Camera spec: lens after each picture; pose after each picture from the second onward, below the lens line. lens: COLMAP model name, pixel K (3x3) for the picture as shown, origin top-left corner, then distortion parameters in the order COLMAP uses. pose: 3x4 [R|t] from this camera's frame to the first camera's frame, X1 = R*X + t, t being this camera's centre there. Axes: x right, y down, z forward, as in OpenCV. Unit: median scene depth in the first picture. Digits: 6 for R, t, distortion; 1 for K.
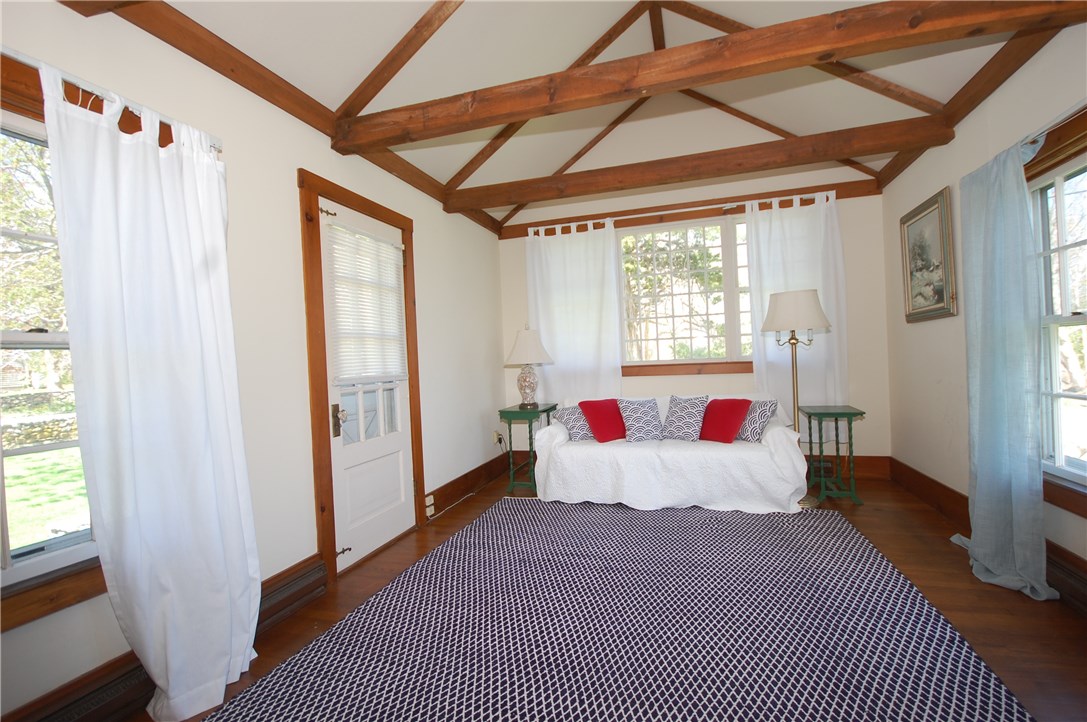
lens RADIAL K [[482.8, 0, 543.4], [0, 482.8, 362.1], [0, 0, 1]] dist [0.001333, -0.000192]
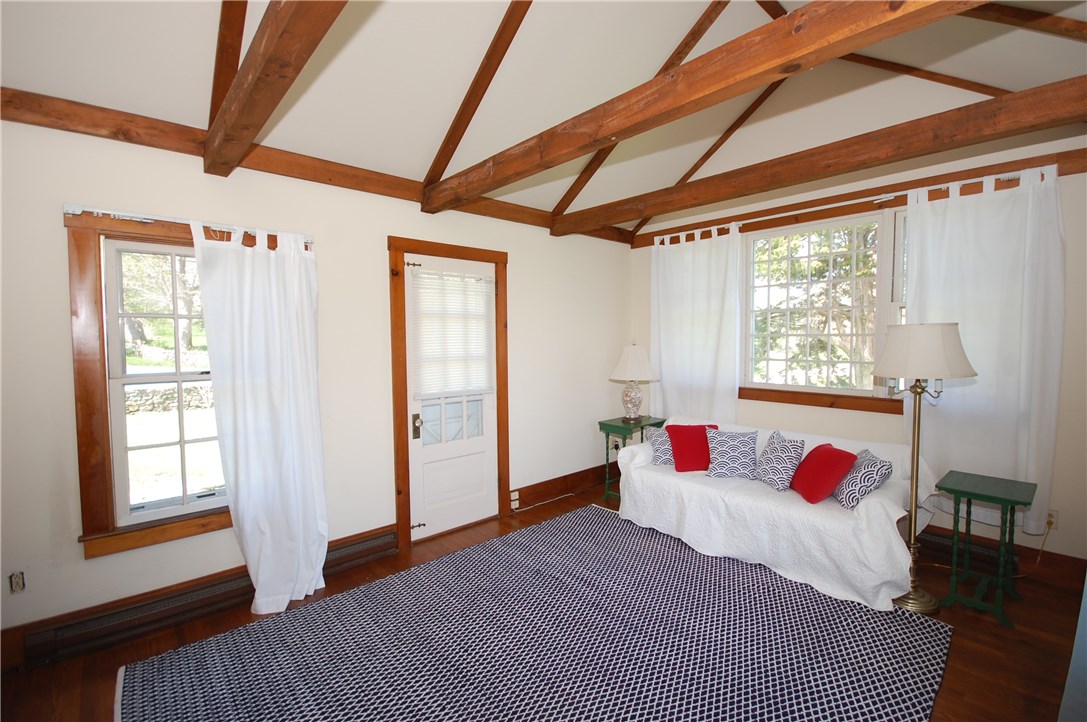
lens RADIAL K [[482.8, 0, 561.5], [0, 482.8, 355.5], [0, 0, 1]] dist [0.001333, -0.000192]
pose [[0.857718, 0.061535, -0.510425, 0.445733], [-0.032990, 0.997353, 0.064800, -0.132368], [0.513061, -0.038742, 0.857477, 0.076351]]
